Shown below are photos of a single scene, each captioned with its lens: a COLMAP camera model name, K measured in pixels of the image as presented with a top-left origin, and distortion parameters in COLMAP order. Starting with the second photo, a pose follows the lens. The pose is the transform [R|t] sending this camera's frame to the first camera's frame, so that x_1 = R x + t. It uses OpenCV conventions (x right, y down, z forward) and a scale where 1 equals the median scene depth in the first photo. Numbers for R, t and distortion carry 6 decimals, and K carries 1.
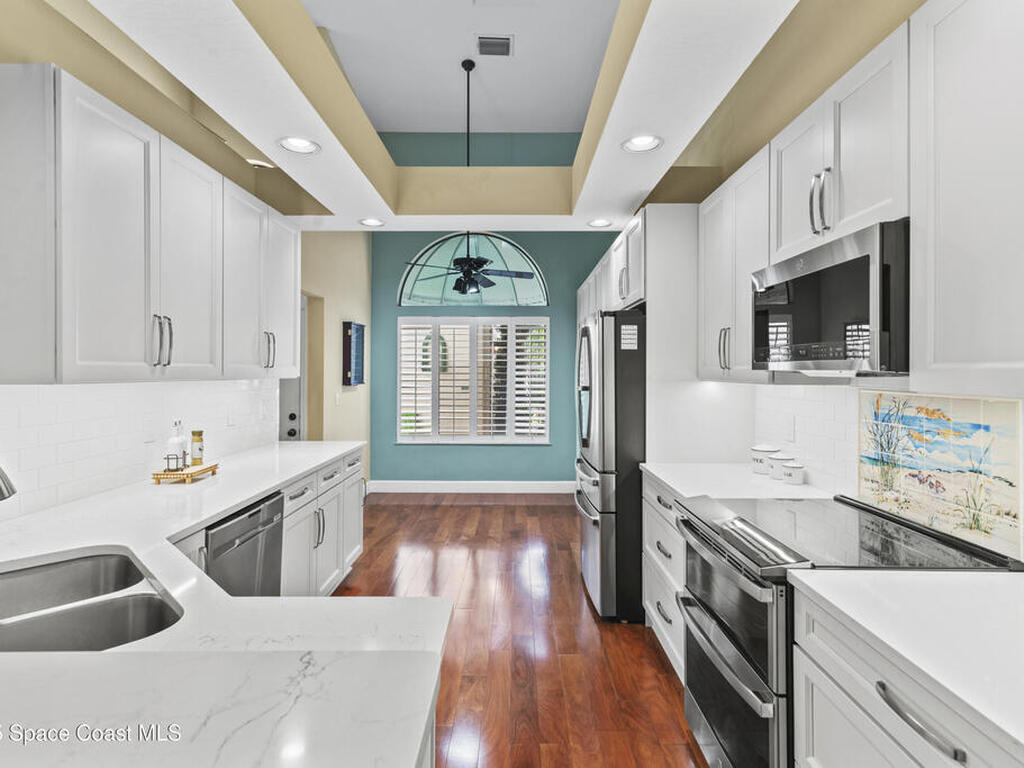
lens RADIAL K [[480.8, 0, 513.7], [0, 480.8, 375.1], [0, 0, 1]] dist [-0.000595, -0.000014]
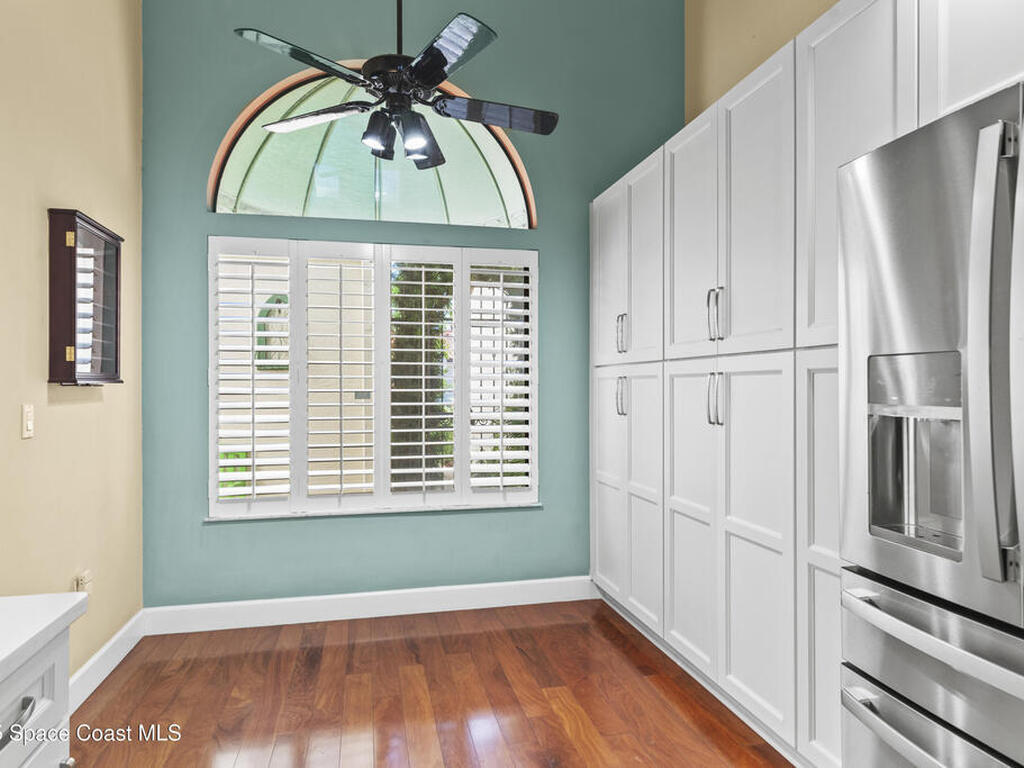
lens RADIAL K [[662.3, 0, 510.1], [0, 662.3, 386.3], [0, 0, 1]] dist [0.040080, 0.002781]
pose [[0.979584, -0.009456, 0.200812, -0.093060], [0.009505, 0.999955, 0.000724, 0.019231], [-0.200809, 0.001199, 0.979630, 0.335047]]
